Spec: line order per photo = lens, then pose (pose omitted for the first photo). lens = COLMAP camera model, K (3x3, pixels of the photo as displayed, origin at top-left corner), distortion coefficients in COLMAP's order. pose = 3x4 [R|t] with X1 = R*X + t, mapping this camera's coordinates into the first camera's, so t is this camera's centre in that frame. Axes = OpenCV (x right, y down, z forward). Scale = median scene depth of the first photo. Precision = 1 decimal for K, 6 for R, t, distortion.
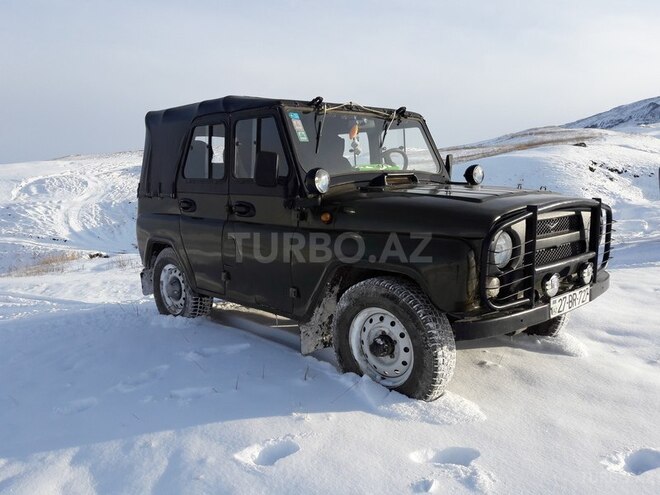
lens RADIAL K [[547.8, 0, 327.0], [0, 547.8, 247.7], [0, 0, 1]] dist [0.000879, -0.005461]
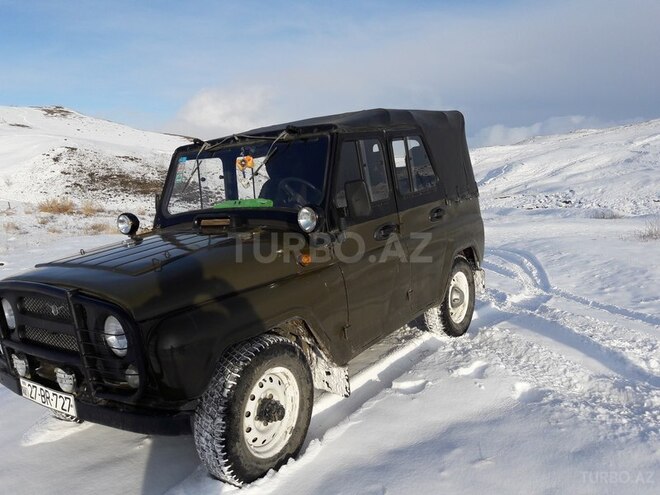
lens RADIAL K [[547.8, 0, 327.0], [0, 547.8, 247.7], [0, 0, 1]] dist [0.000879, -0.005461]
pose [[0.174173, 0.158559, -0.971866, 0.075673], [-0.038259, 0.987296, 0.154220, -0.016416], [0.983971, 0.010322, 0.178027, 0.072555]]
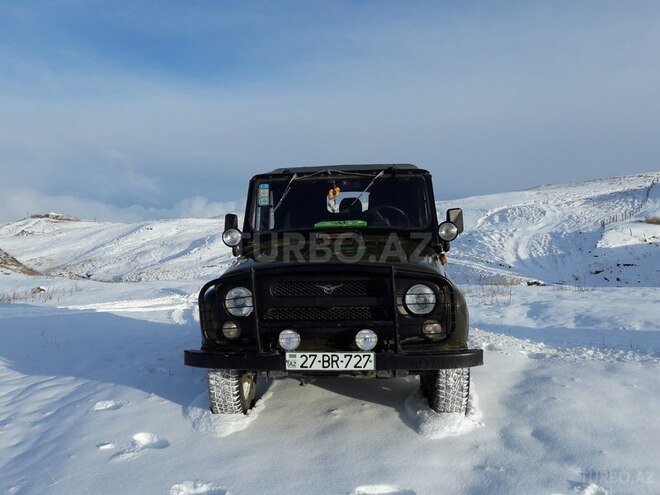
lens RADIAL K [[547.8, 0, 327.0], [0, 547.8, 247.7], [0, 0, 1]] dist [0.000879, -0.005461]
pose [[0.668183, 0.049921, -0.742320, 0.068239], [-0.087082, 0.996136, -0.011395, -0.006108], [0.738883, 0.072257, 0.669949, 0.015956]]
